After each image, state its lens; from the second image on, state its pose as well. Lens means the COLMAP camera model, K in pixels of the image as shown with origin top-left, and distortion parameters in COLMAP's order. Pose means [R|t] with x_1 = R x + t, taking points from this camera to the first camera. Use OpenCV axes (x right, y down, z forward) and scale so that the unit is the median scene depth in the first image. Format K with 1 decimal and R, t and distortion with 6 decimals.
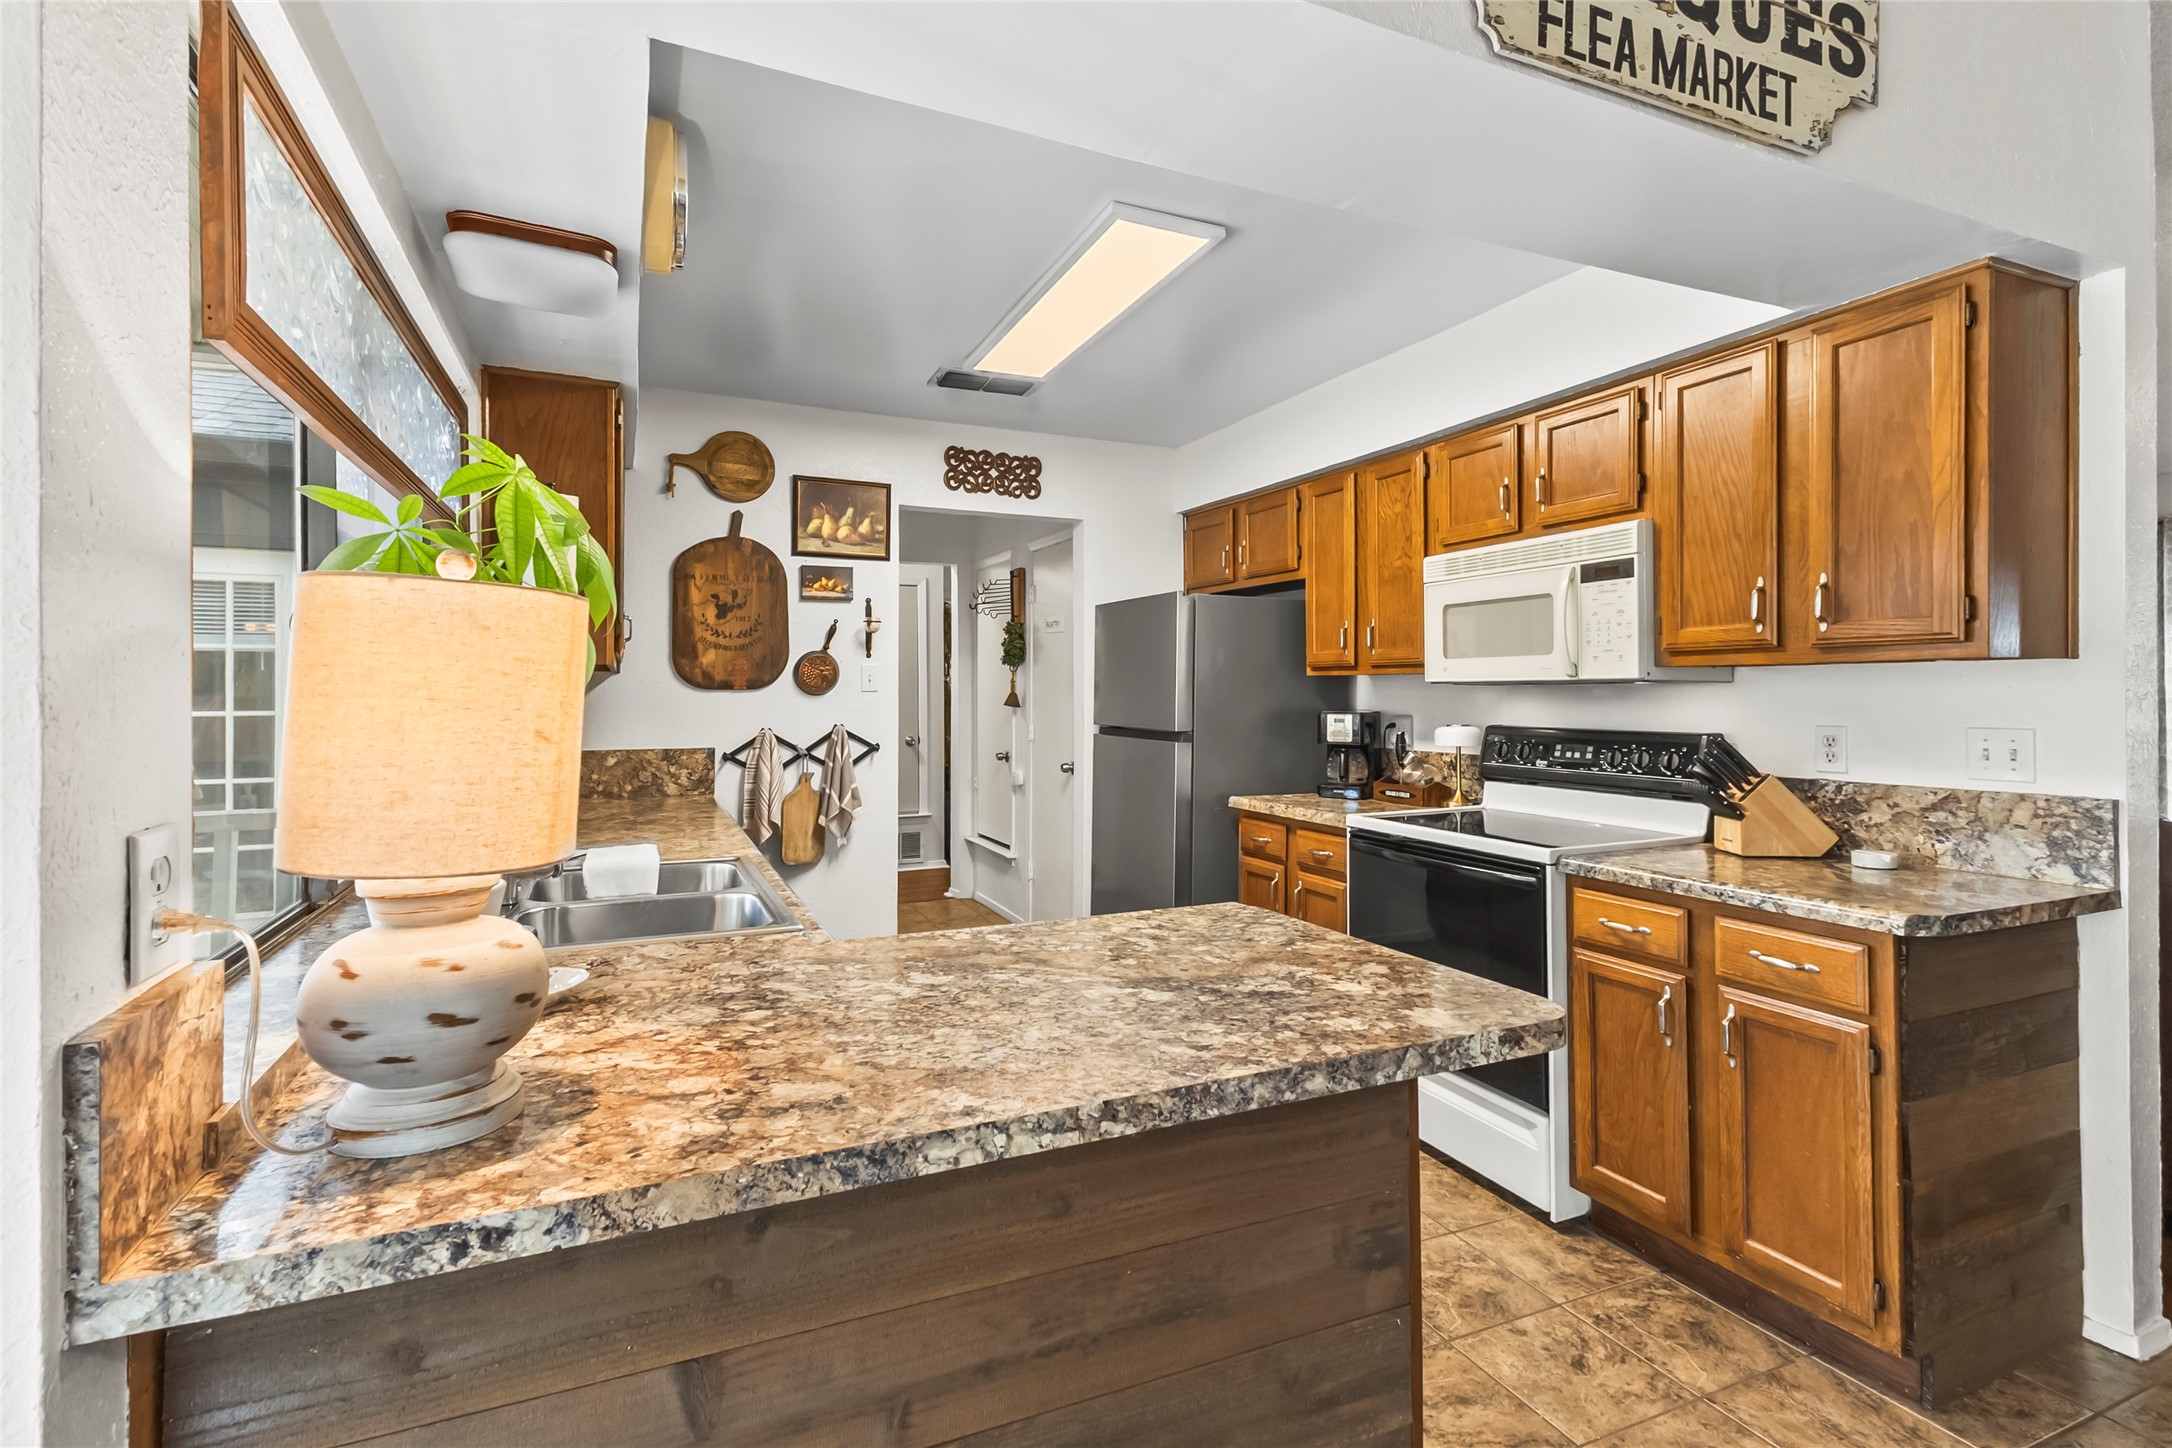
lens RADIAL K [[1009.3, 0, 1090.8], [0, 1009.3, 684.4], [0, 0, 1]] dist [0.014268, -0.000518]
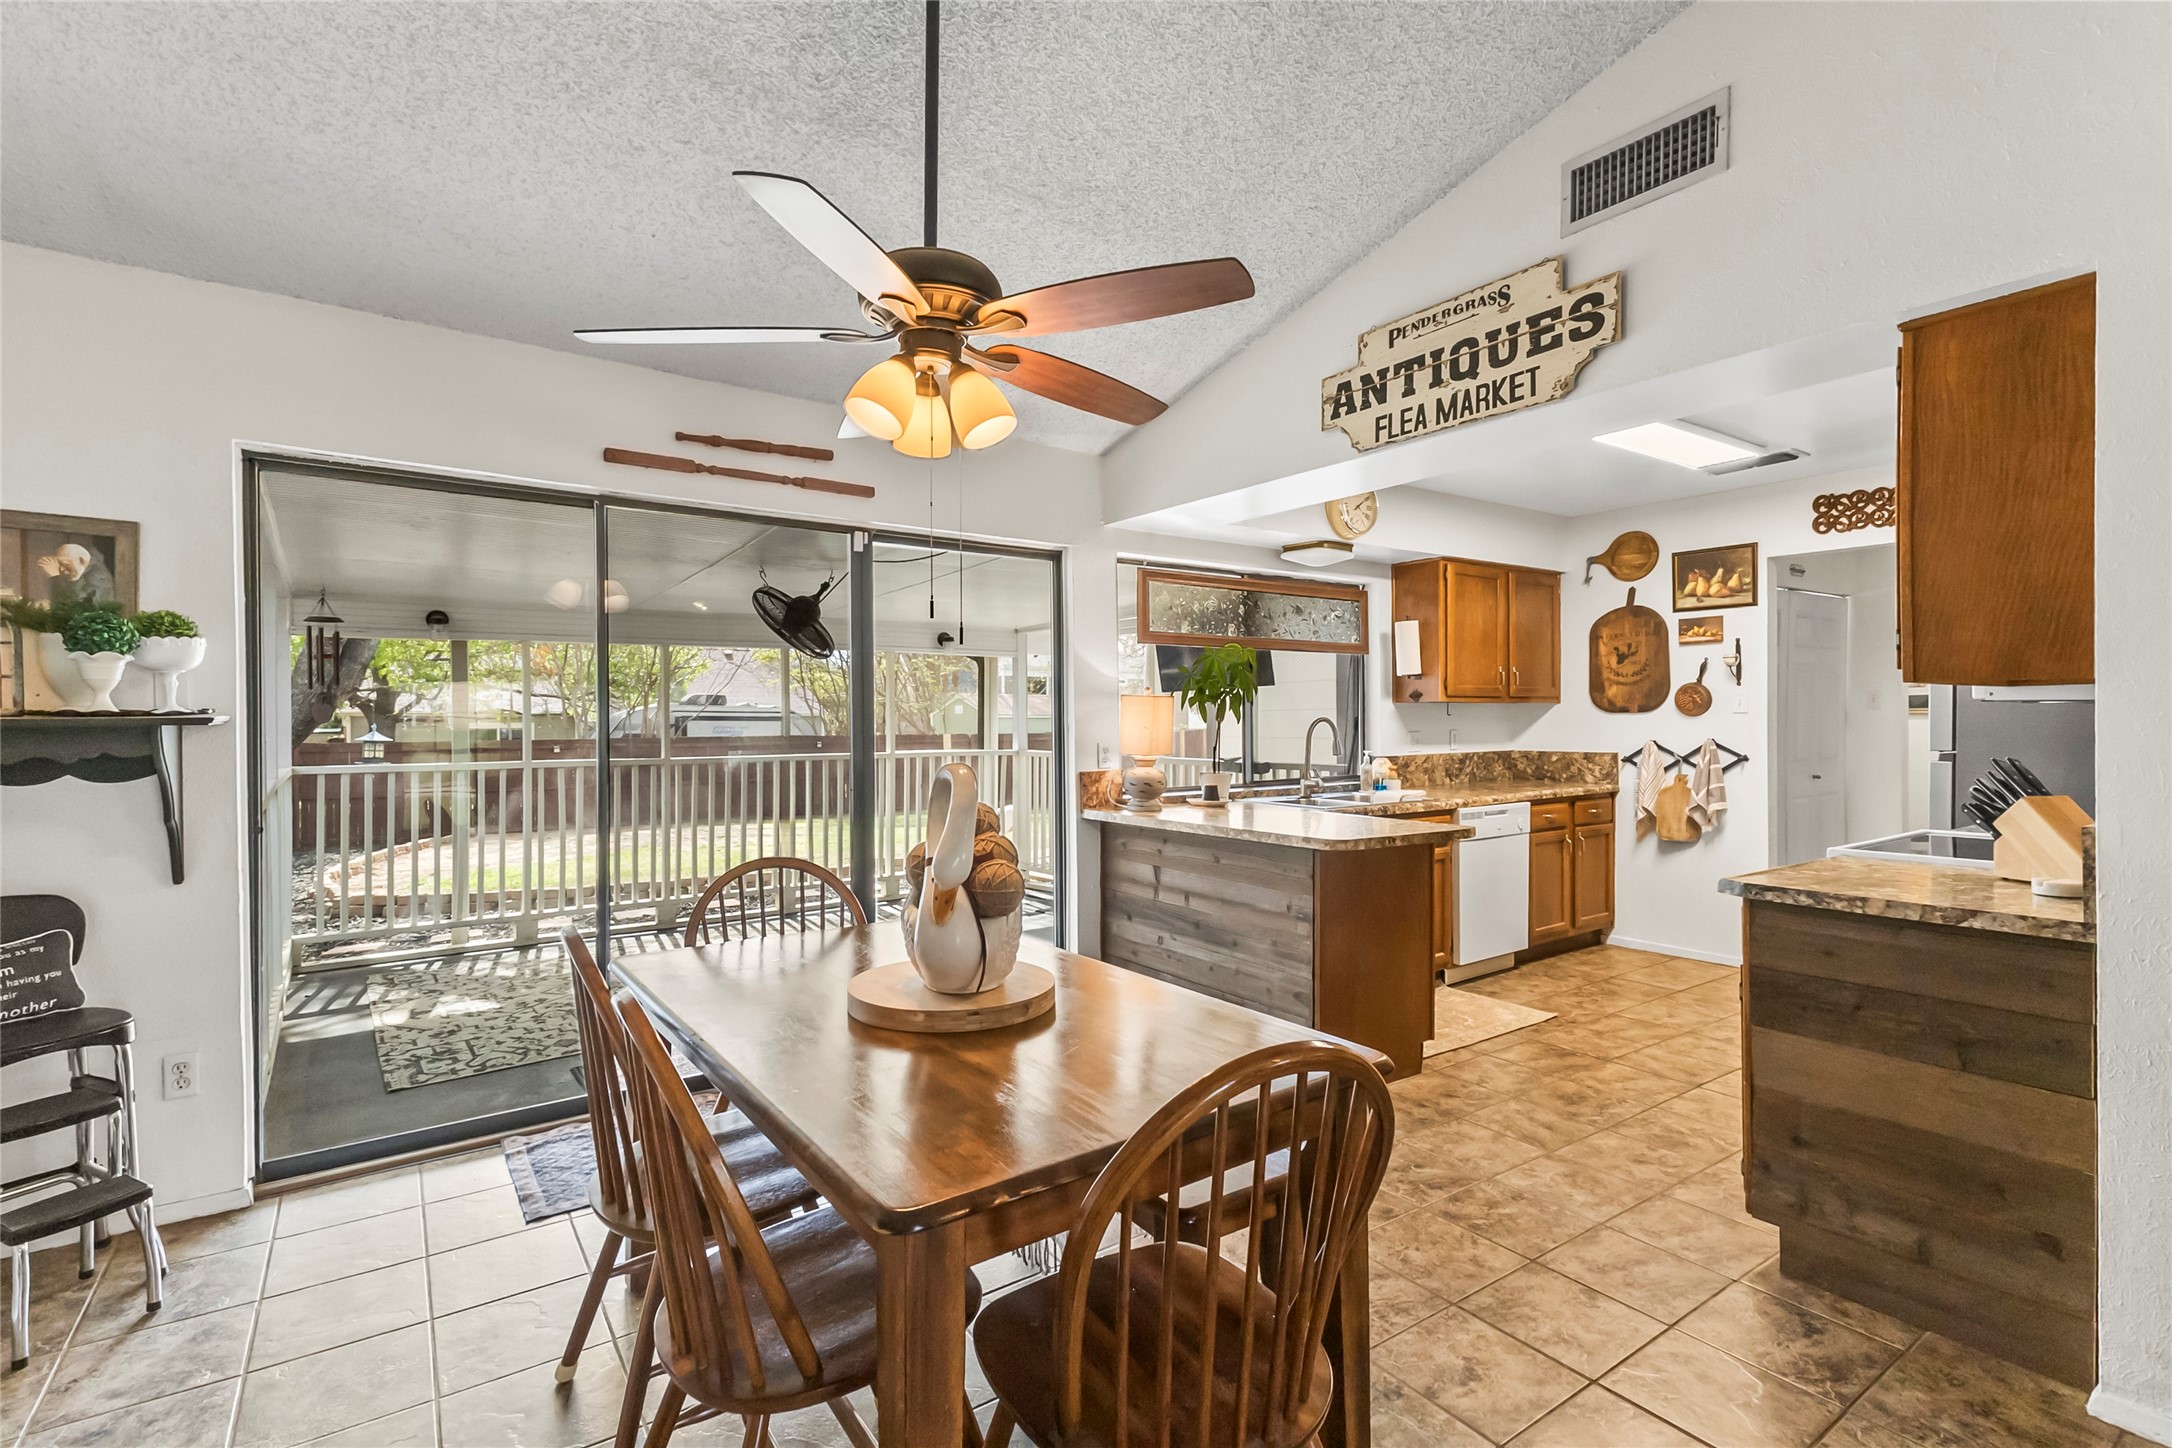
lens RADIAL K [[1026.9, 0, 1072.5], [0, 1026.9, 725.9], [0, 0, 1]] dist [0.028038, -0.000122]
pose [[0.195966, 0.006135, -0.980591, 0.941821], [0.014932, 0.999846, 0.009240, -0.001362], [0.980497, -0.016452, 0.195844, -0.060650]]
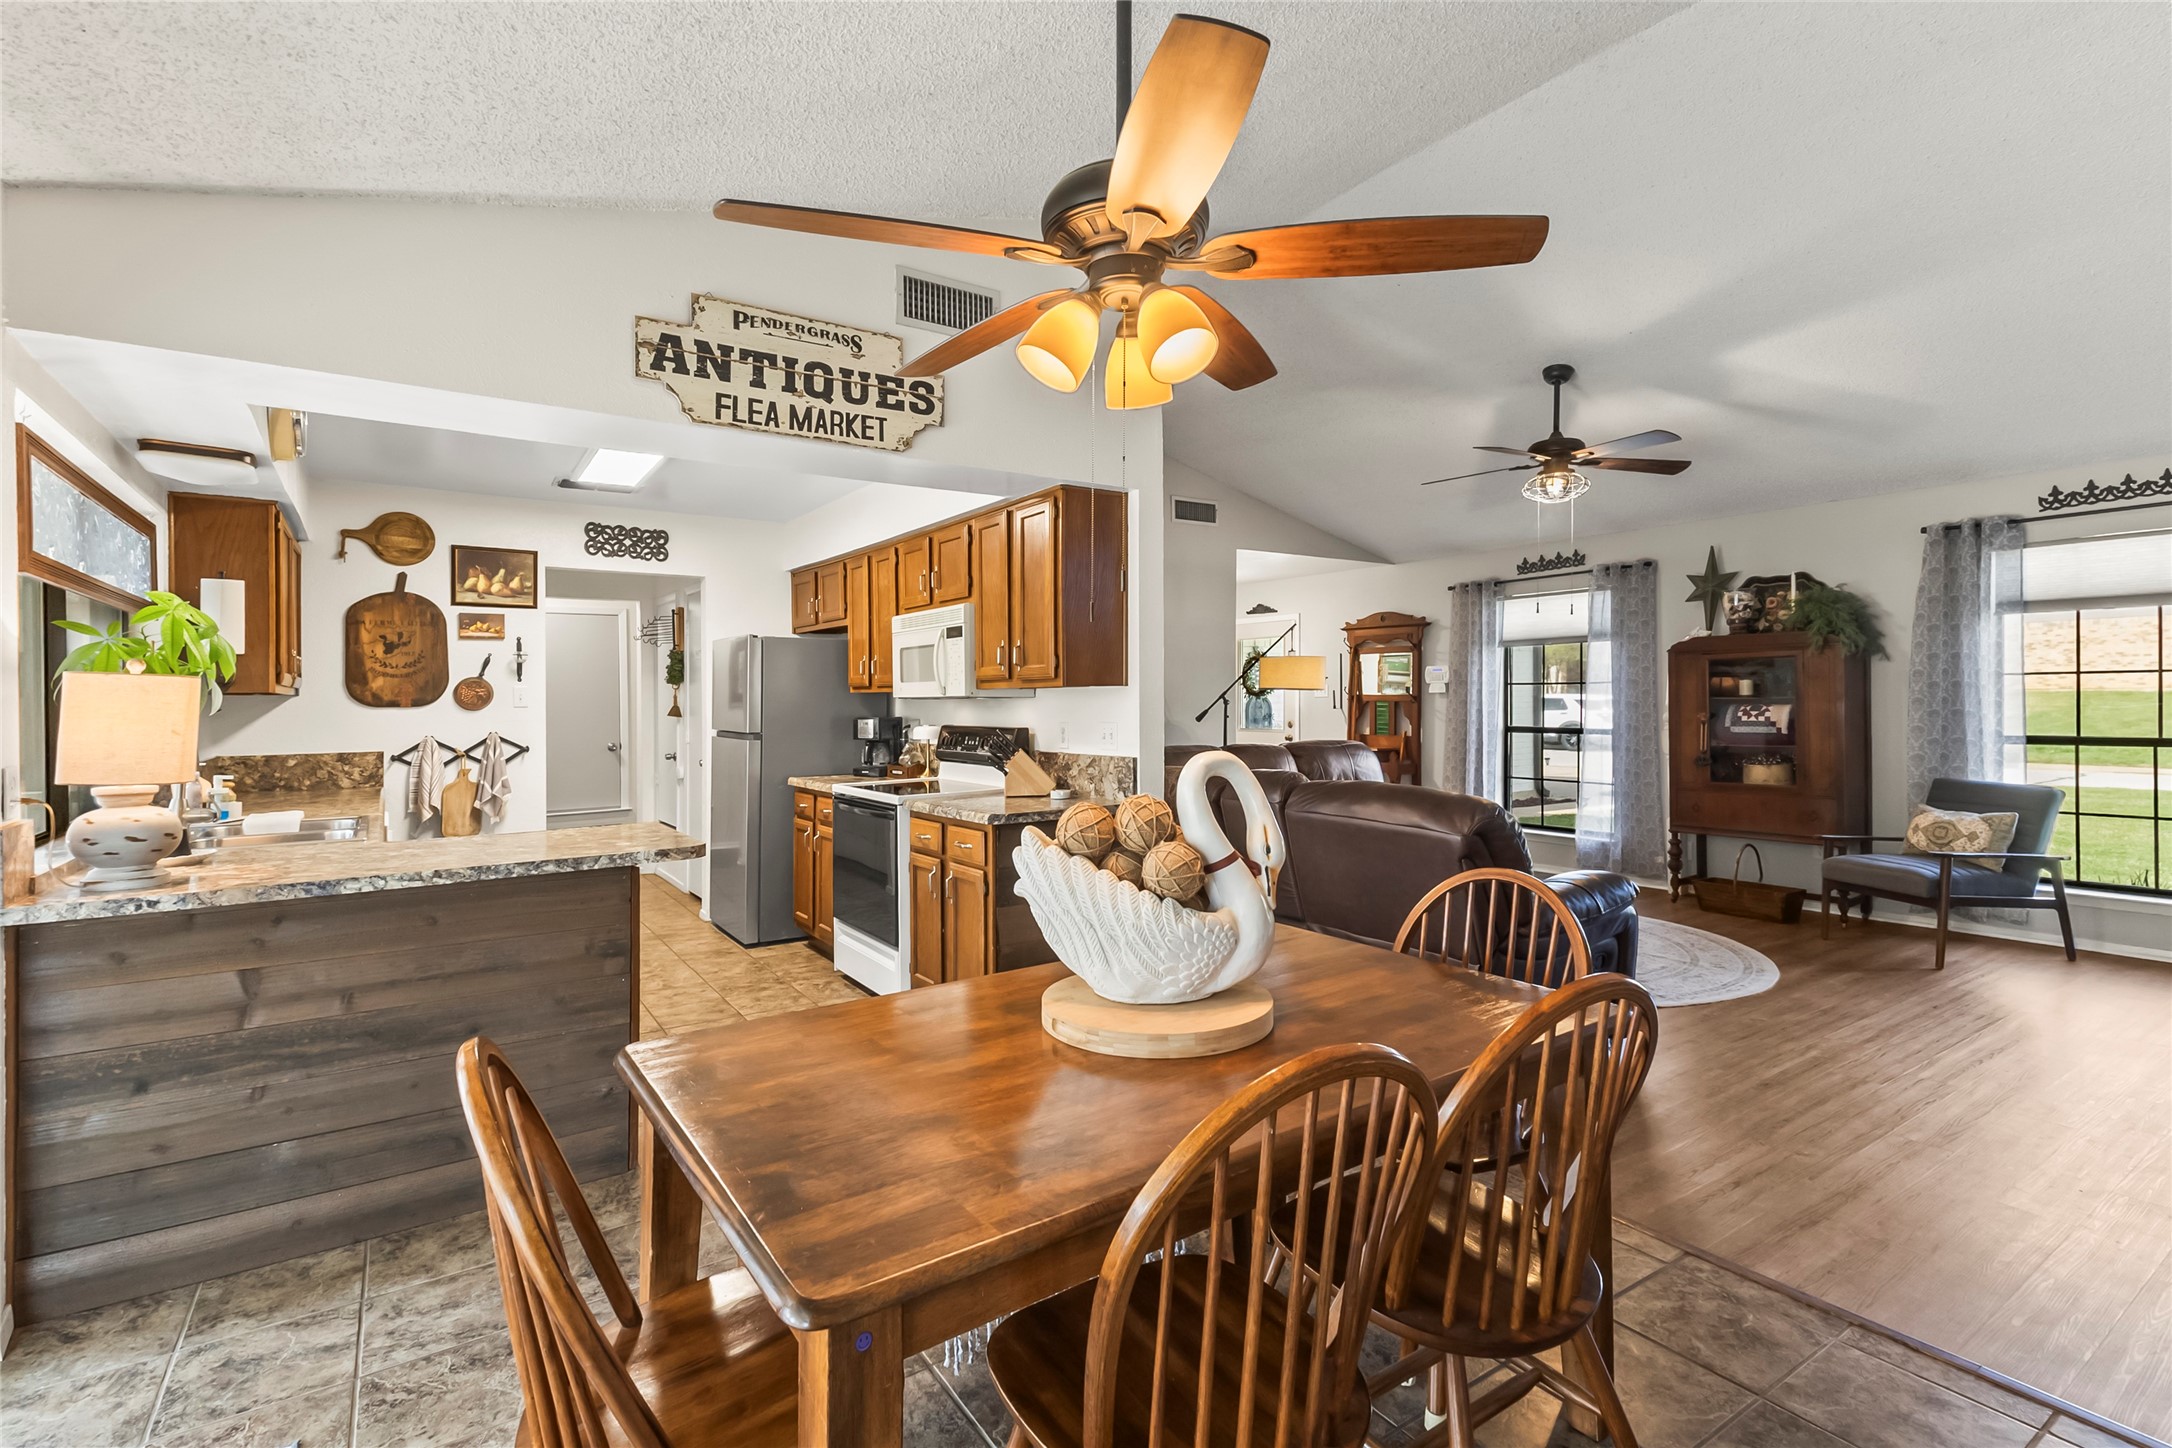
lens RADIAL K [[981.6, 0, 1091.2], [0, 981.6, 689.8], [0, 0, 1]] dist [0.029692, -0.007576]
pose [[0.982500, -0.007805, 0.186101, 0.298197], [0.008113, 0.999967, -0.000893, -0.009093], [-0.186088, 0.002387, 0.982530, -0.453822]]
